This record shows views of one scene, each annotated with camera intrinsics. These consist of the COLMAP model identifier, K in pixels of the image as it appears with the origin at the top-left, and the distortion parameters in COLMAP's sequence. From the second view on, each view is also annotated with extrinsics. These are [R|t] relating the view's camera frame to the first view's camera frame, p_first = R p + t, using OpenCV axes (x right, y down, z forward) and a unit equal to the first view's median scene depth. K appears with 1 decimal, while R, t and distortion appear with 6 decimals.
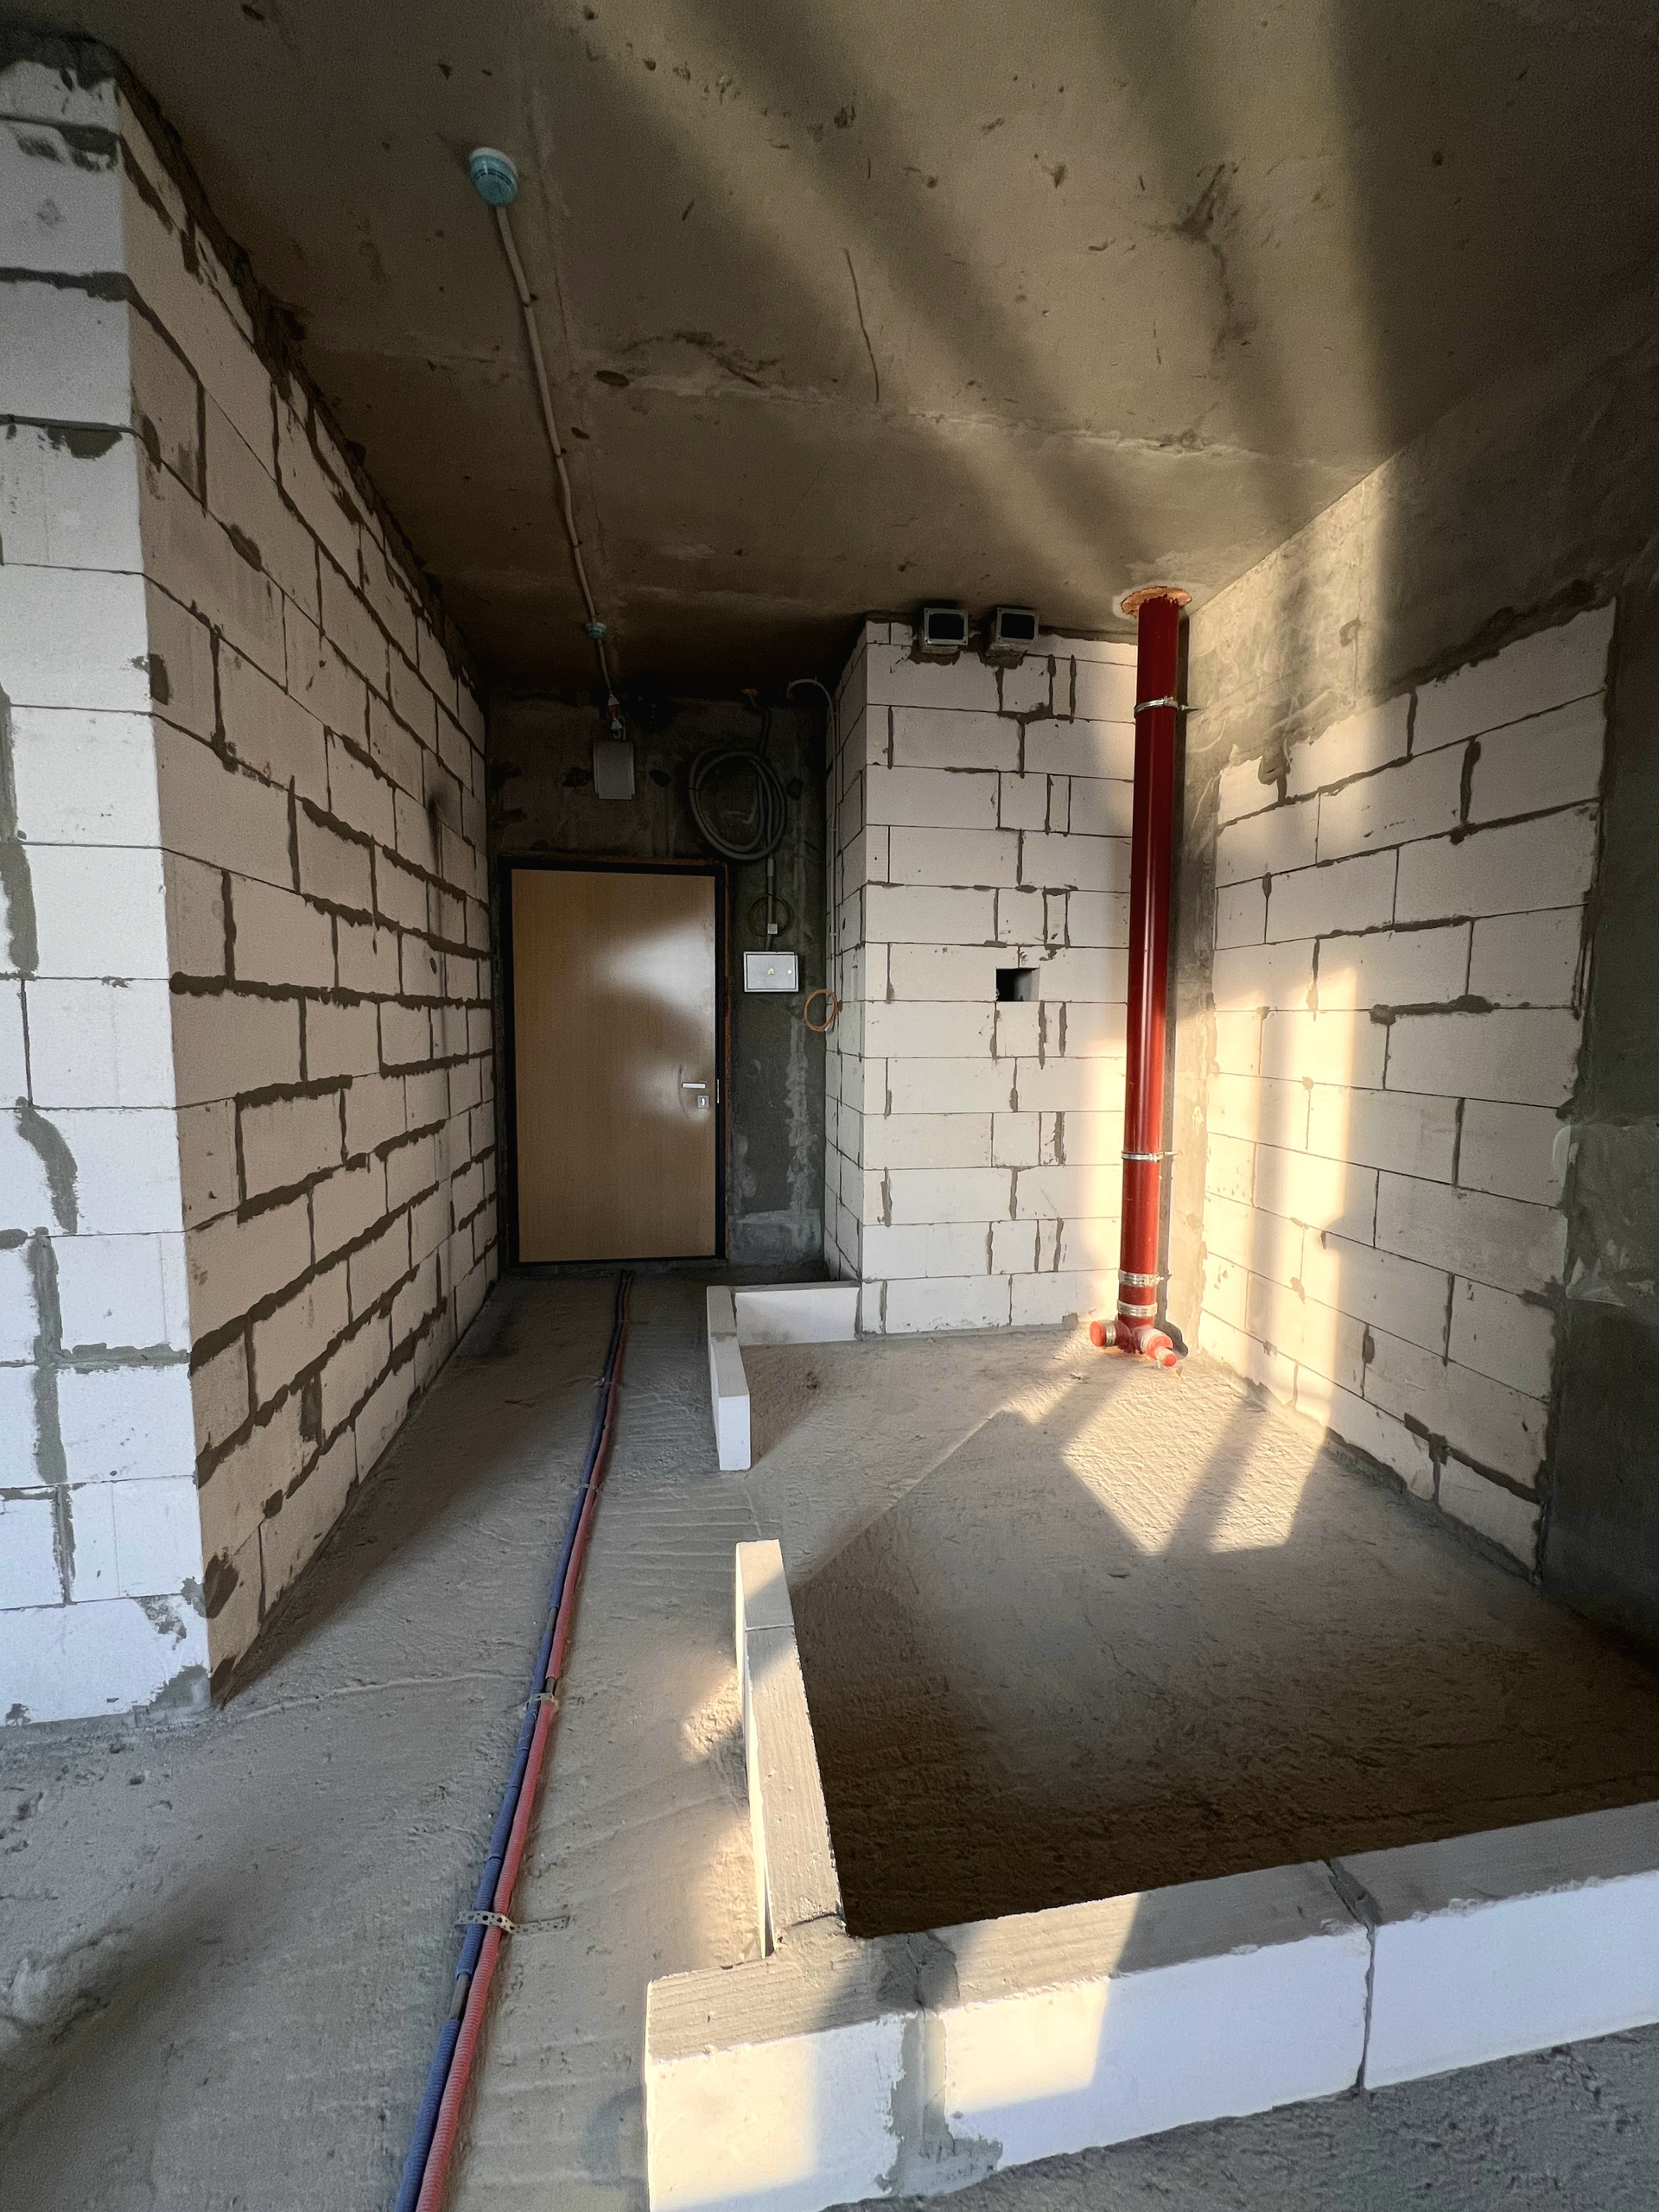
lens RADIAL K [[912.2, 0, 845.6], [0, 912.2, 1102.0], [0, 0, 1]] dist [0.001621, -0.002368]
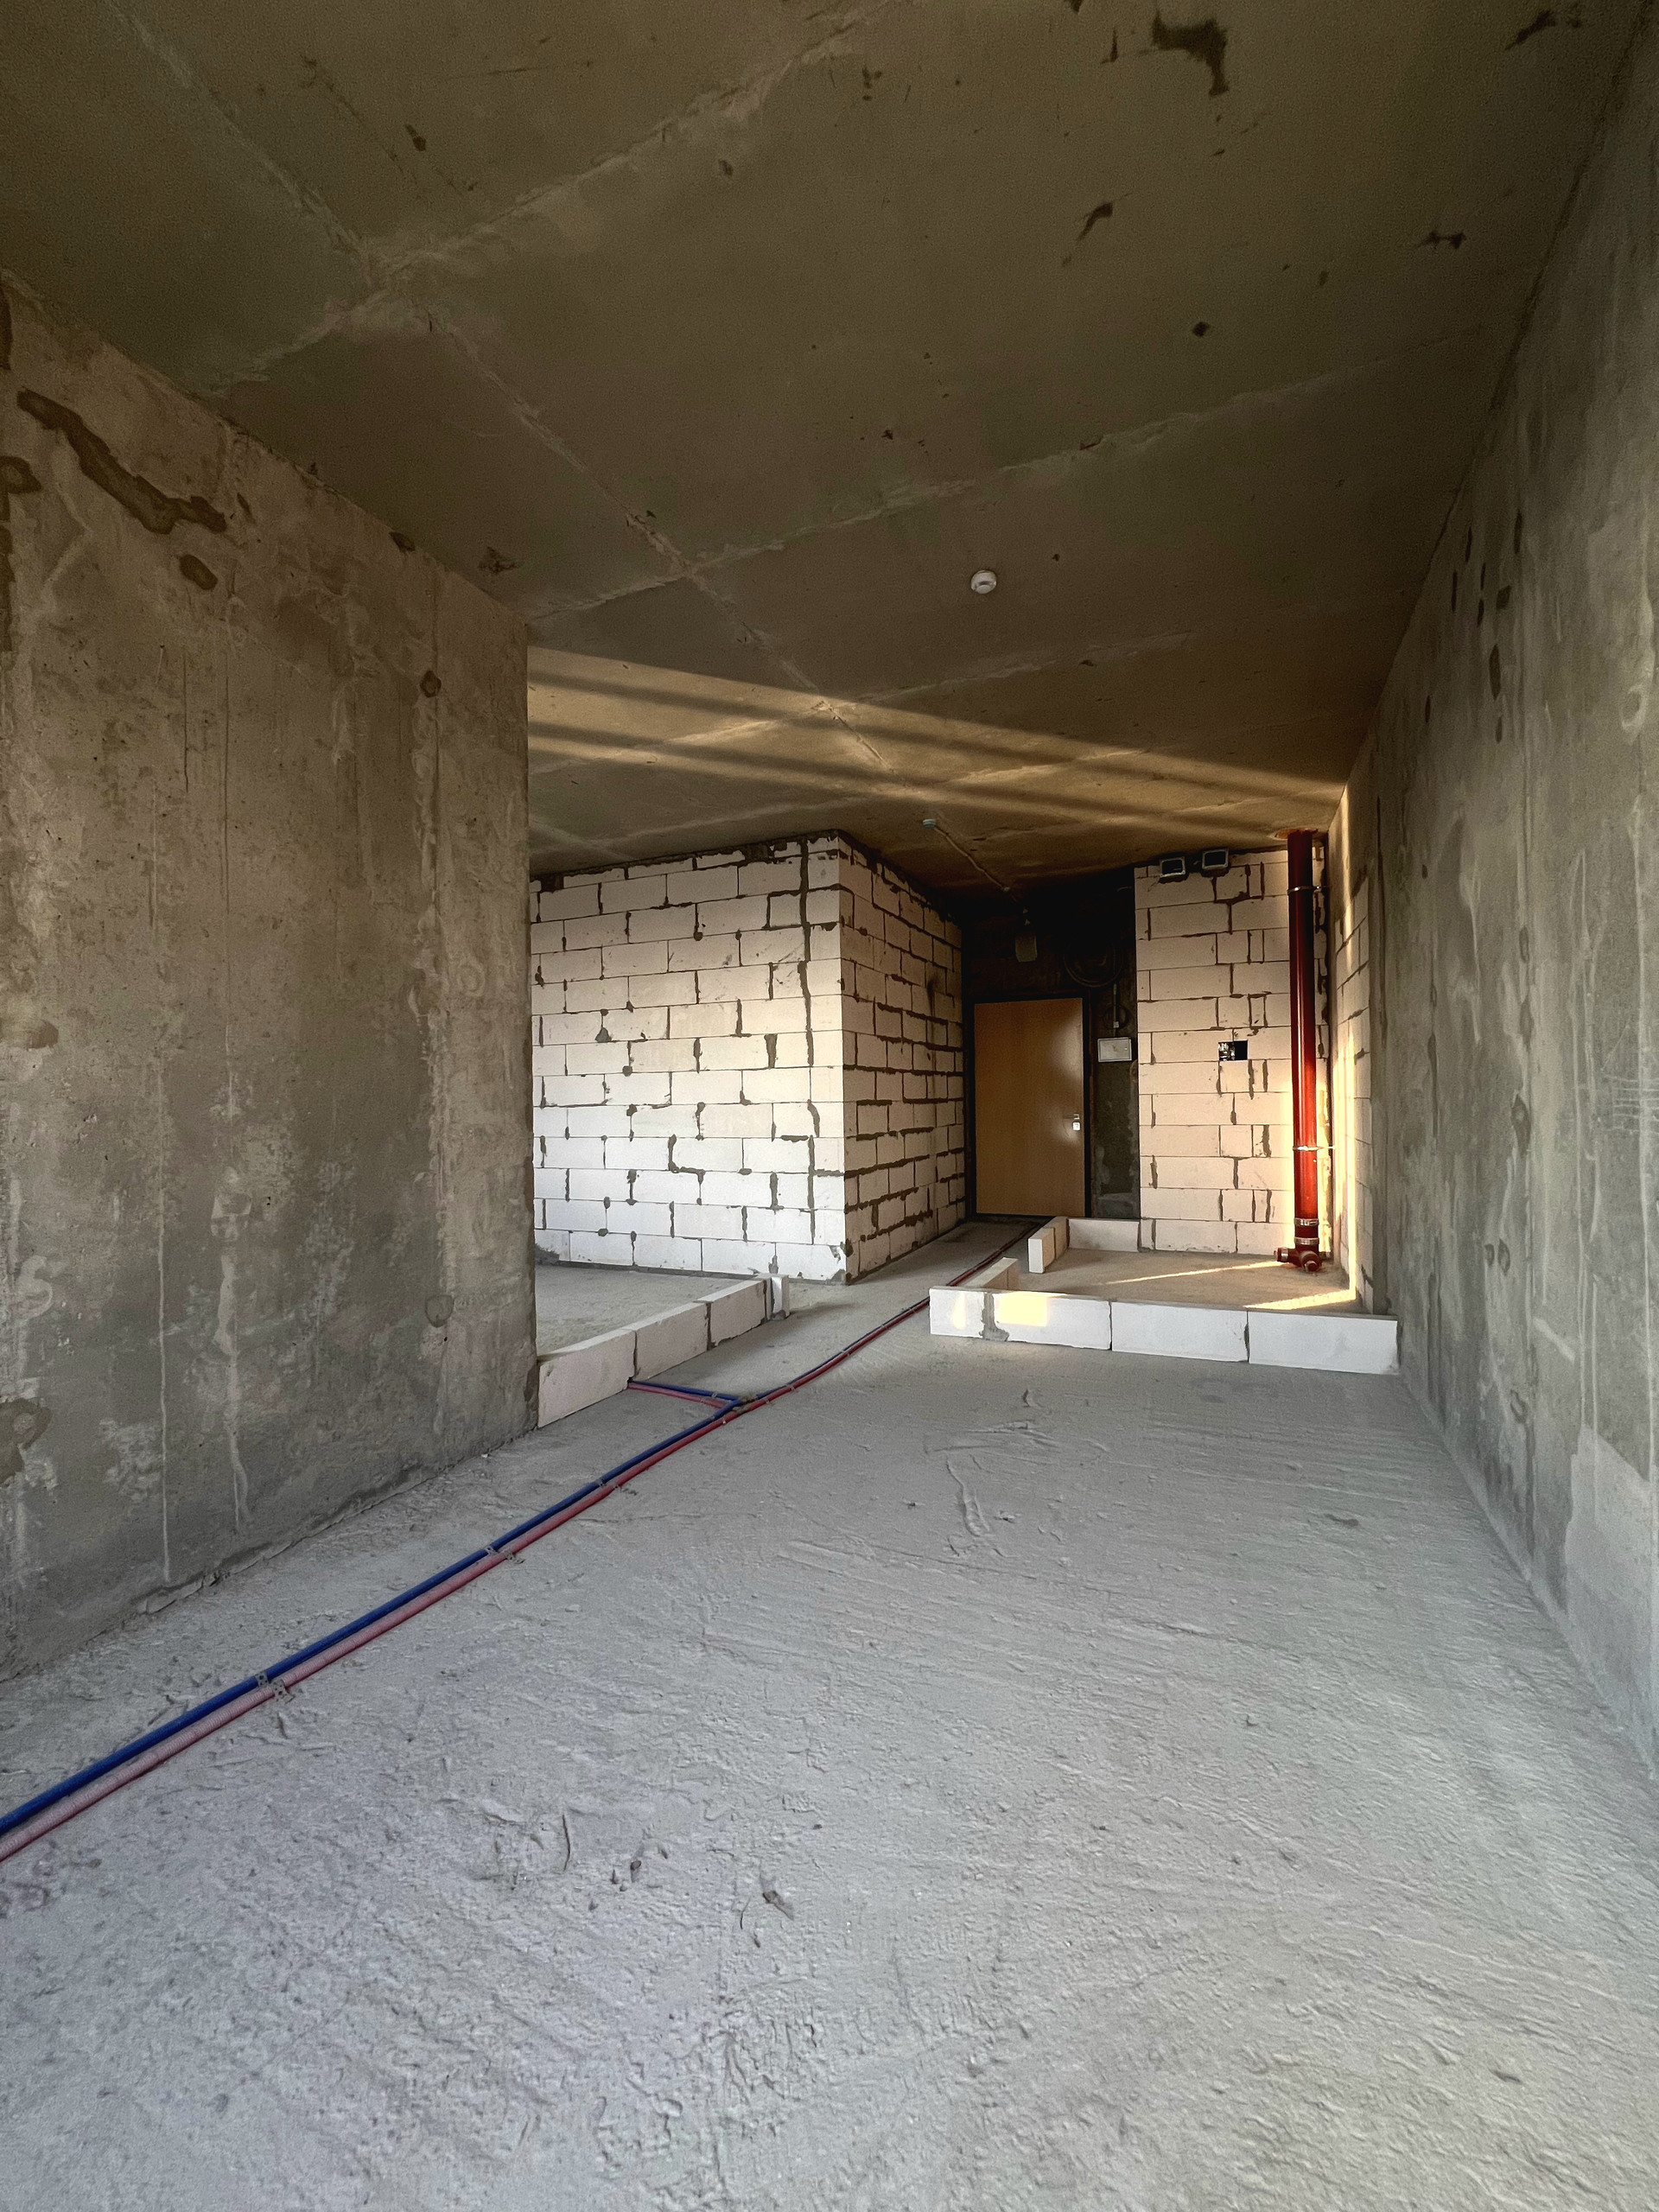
lens RADIAL K [[912.2, 0, 819.7], [0, 912.2, 1098.2], [0, 0, 1]] dist [0.001621, -0.002368]
pose [[0.819738, -0.022166, -0.572310, 0.721549], [-0.029127, 0.996344, -0.080308, 0.165617], [0.571998, 0.082501, 0.816096, -1.152204]]
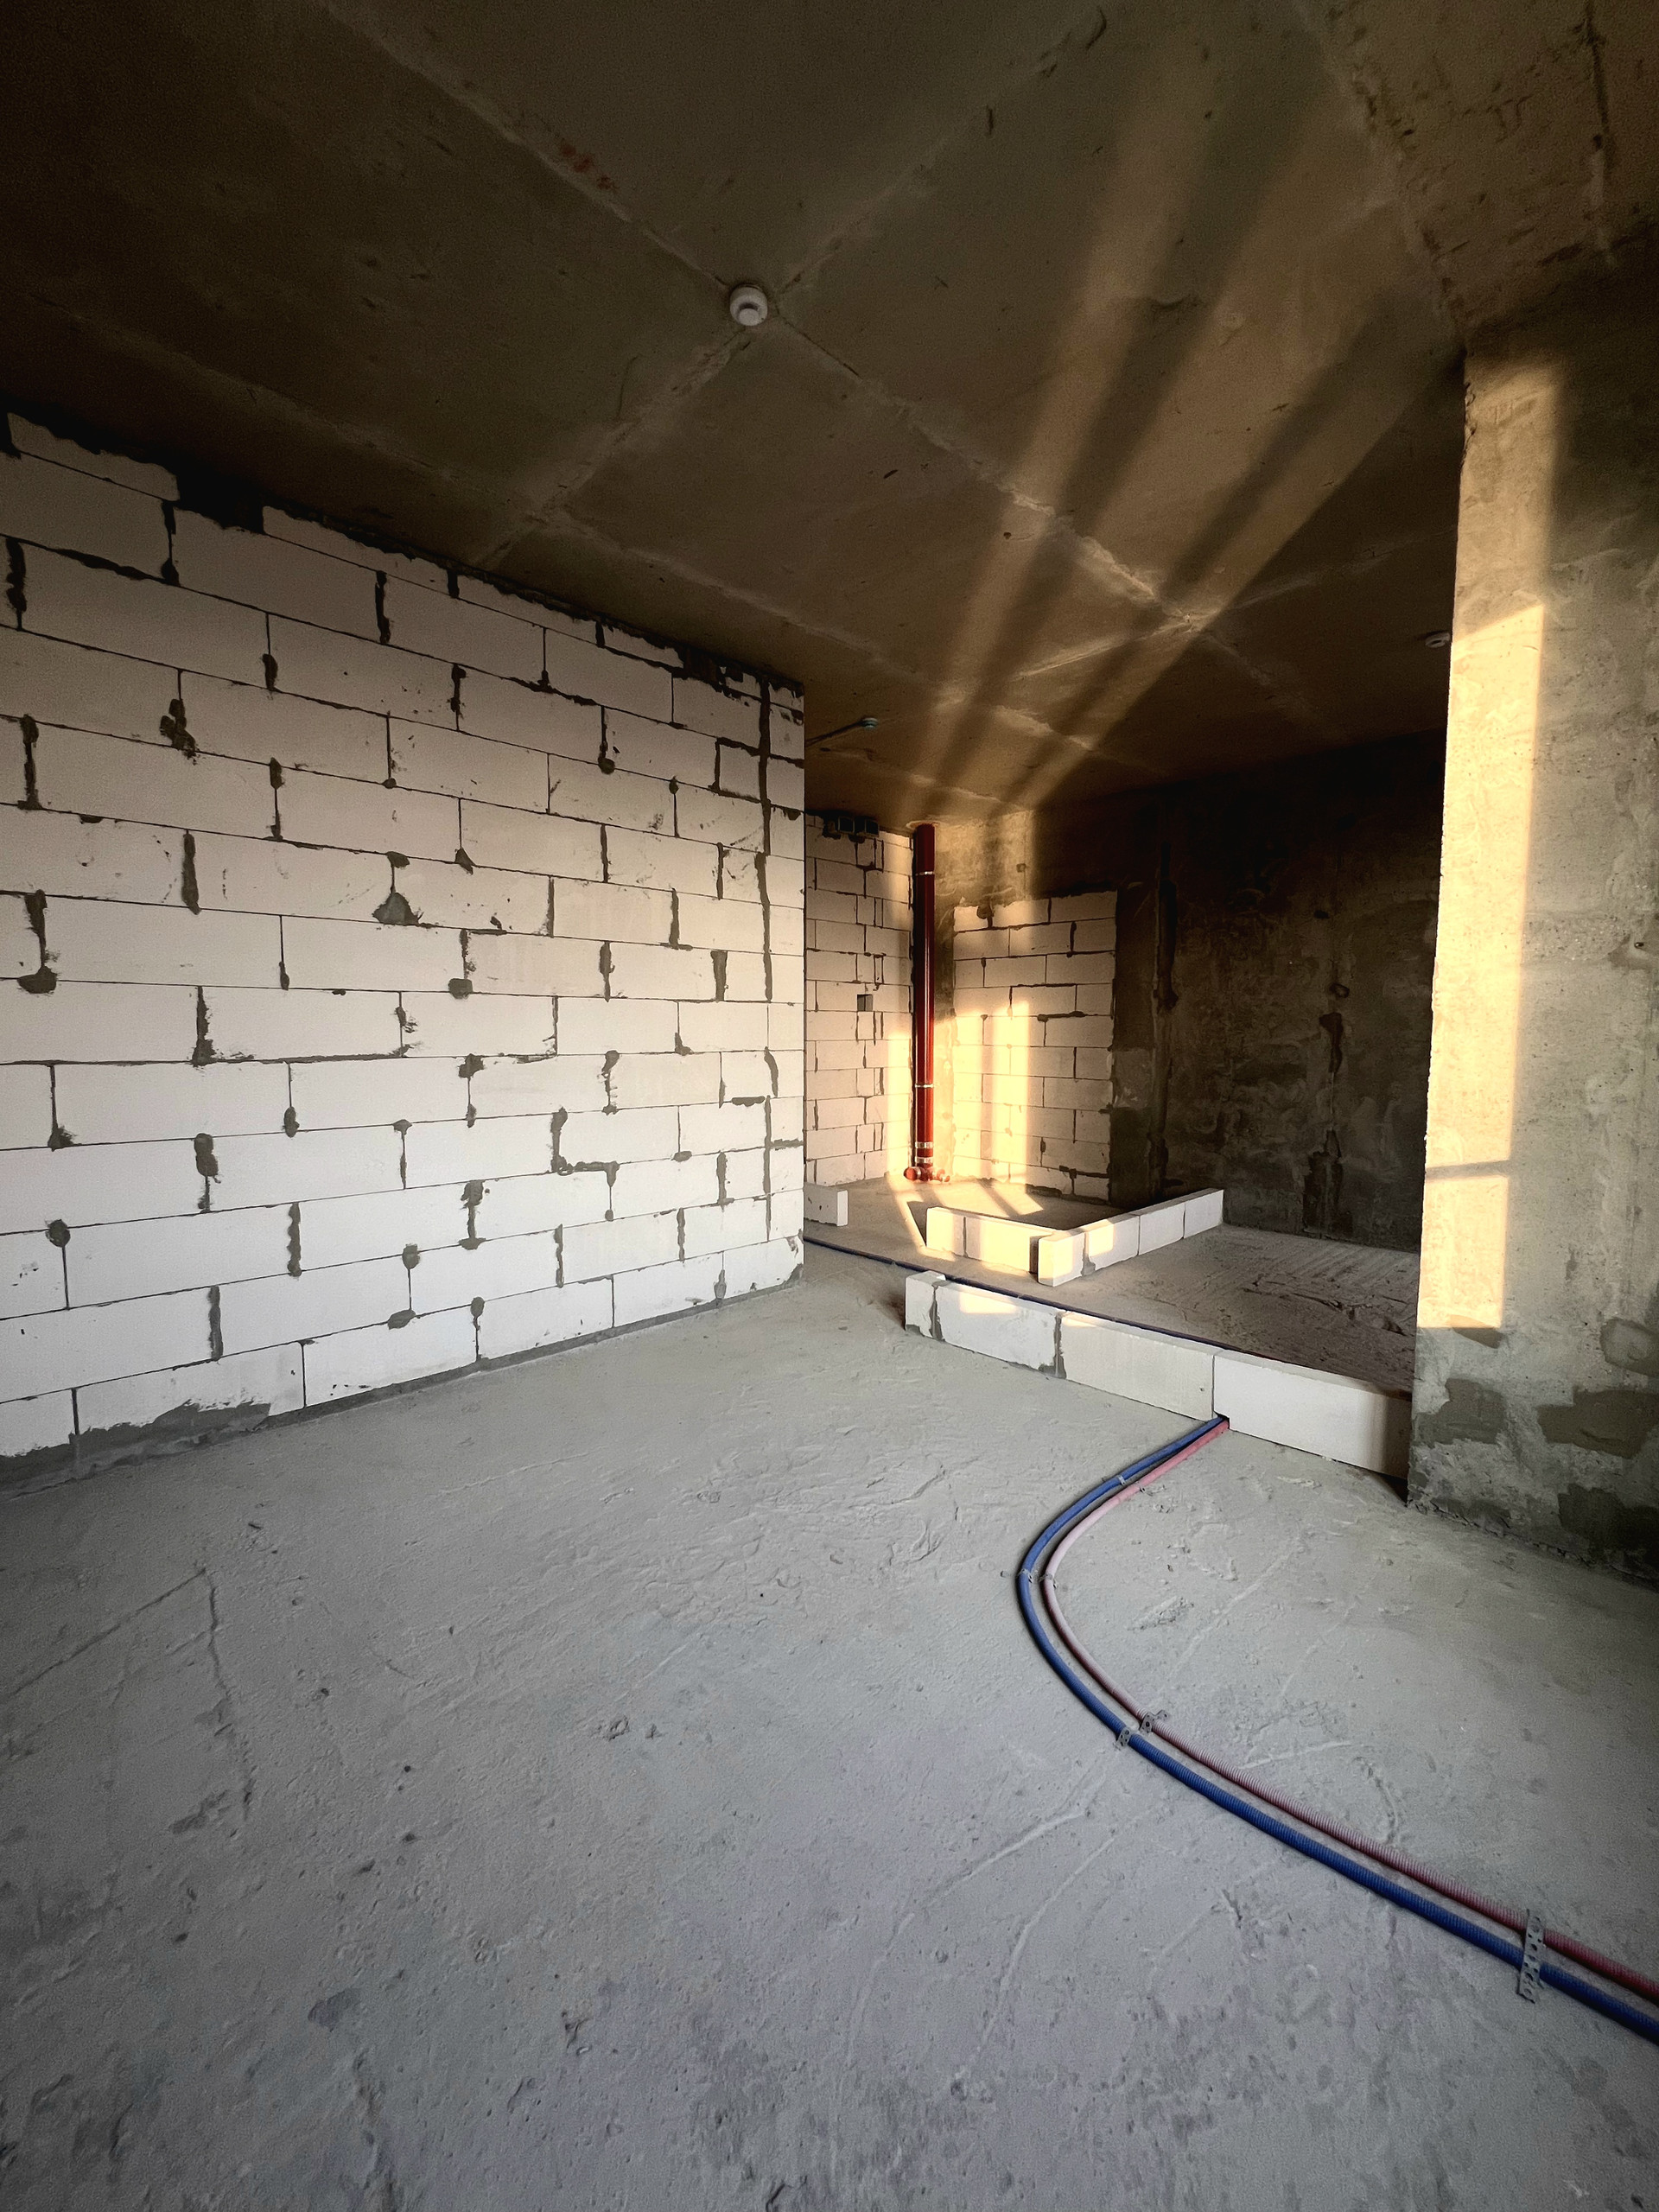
lens RADIAL K [[912.2, 0, 859.3], [0, 912.2, 1102.8], [0, 0, 1]] dist [0.001621, -0.002368]
pose [[0.813580, -0.051685, 0.579152, -1.305012], [0.055150, 0.998410, 0.011626, 0.084254], [-0.578832, 0.022482, 0.815137, -0.788275]]
